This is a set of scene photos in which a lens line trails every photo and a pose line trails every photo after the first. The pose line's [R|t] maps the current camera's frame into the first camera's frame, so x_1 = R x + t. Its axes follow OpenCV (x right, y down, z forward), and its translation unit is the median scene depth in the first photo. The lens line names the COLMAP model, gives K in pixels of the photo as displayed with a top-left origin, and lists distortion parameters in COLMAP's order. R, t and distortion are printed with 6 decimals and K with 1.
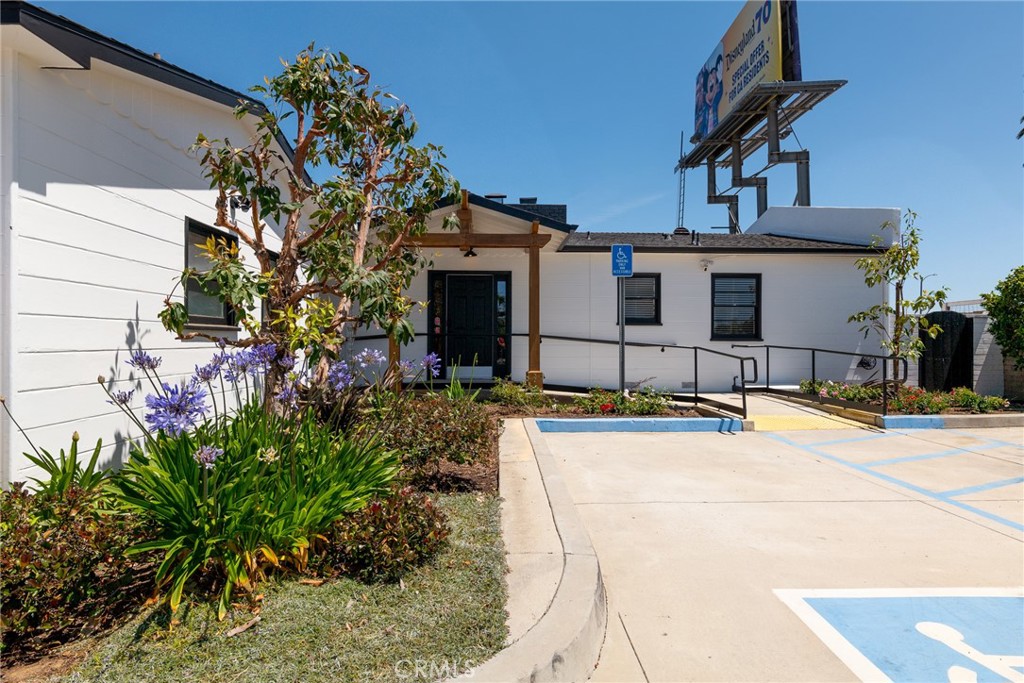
lens RADIAL K [[552.9, 0, 511.3], [0, 552.9, 343.8], [0, 0, 1]] dist [-0.000039, -0.000527]
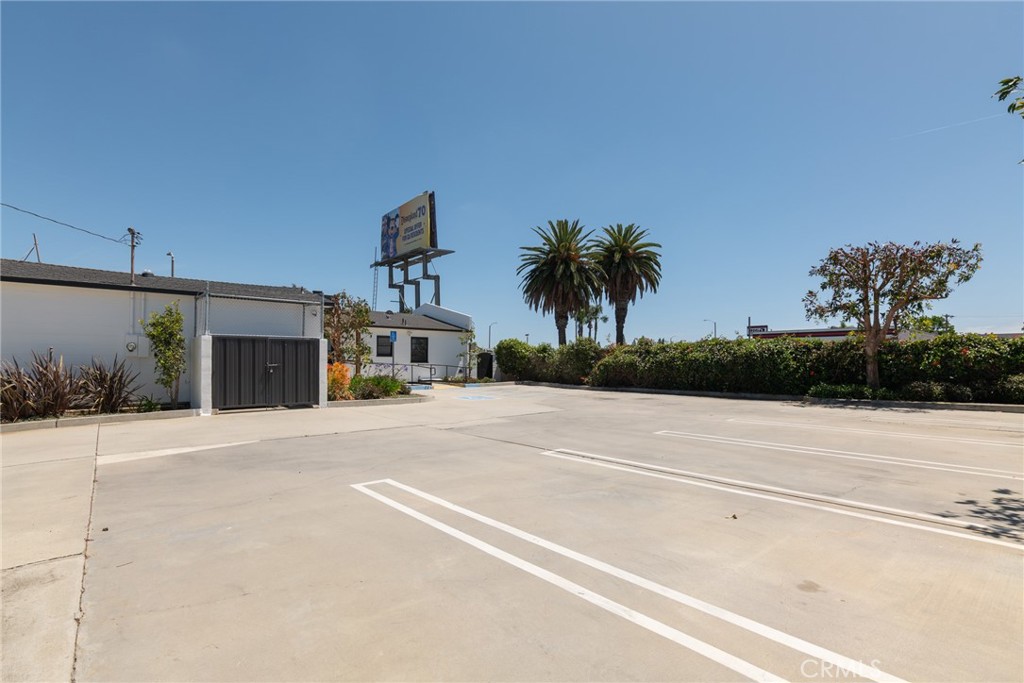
lens RADIAL K [[487.9, 0, 511.2], [0, 487.9, 347.6], [0, 0, 1]] dist [-0.015945, 0.004120]
pose [[0.781700, 0.019686, 0.623344, -0.692575], [0.001257, 0.999450, -0.033141, 0.000449], [-0.623653, 0.026690, 0.781245, -1.074955]]
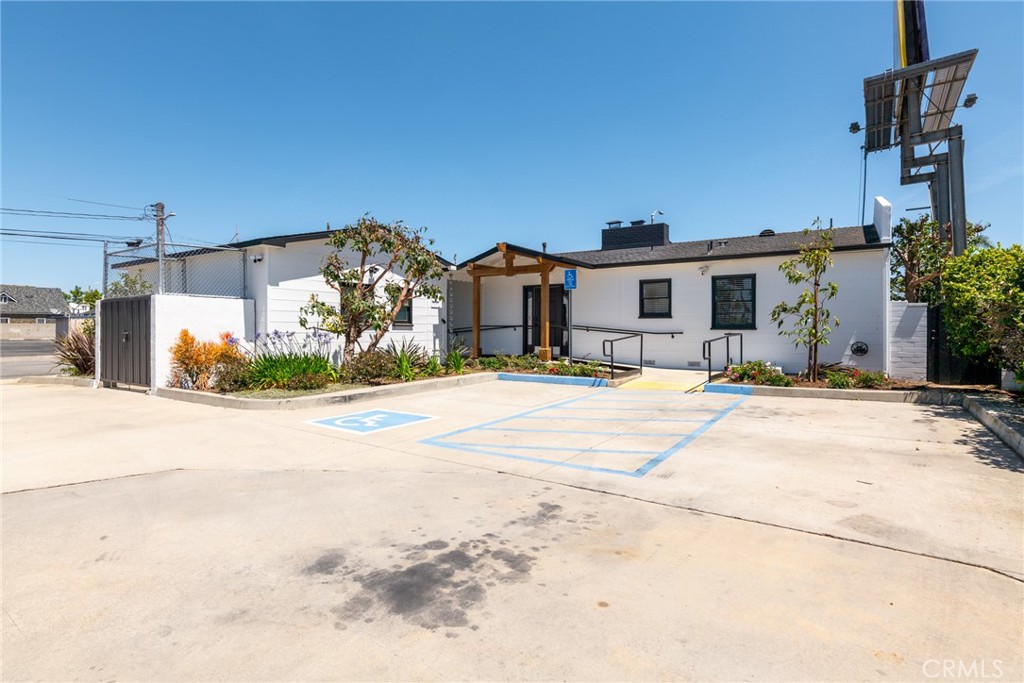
lens RADIAL K [[519.2, 0, 513.8], [0, 519.2, 334.0], [0, 0, 1]] dist [-0.007766, 0.000651]
pose [[0.811961, 0.003121, -0.583704, 0.684258], [-0.001590, 0.999994, 0.003135, 0.001488], [0.583710, -0.001617, 0.811961, -0.227470]]
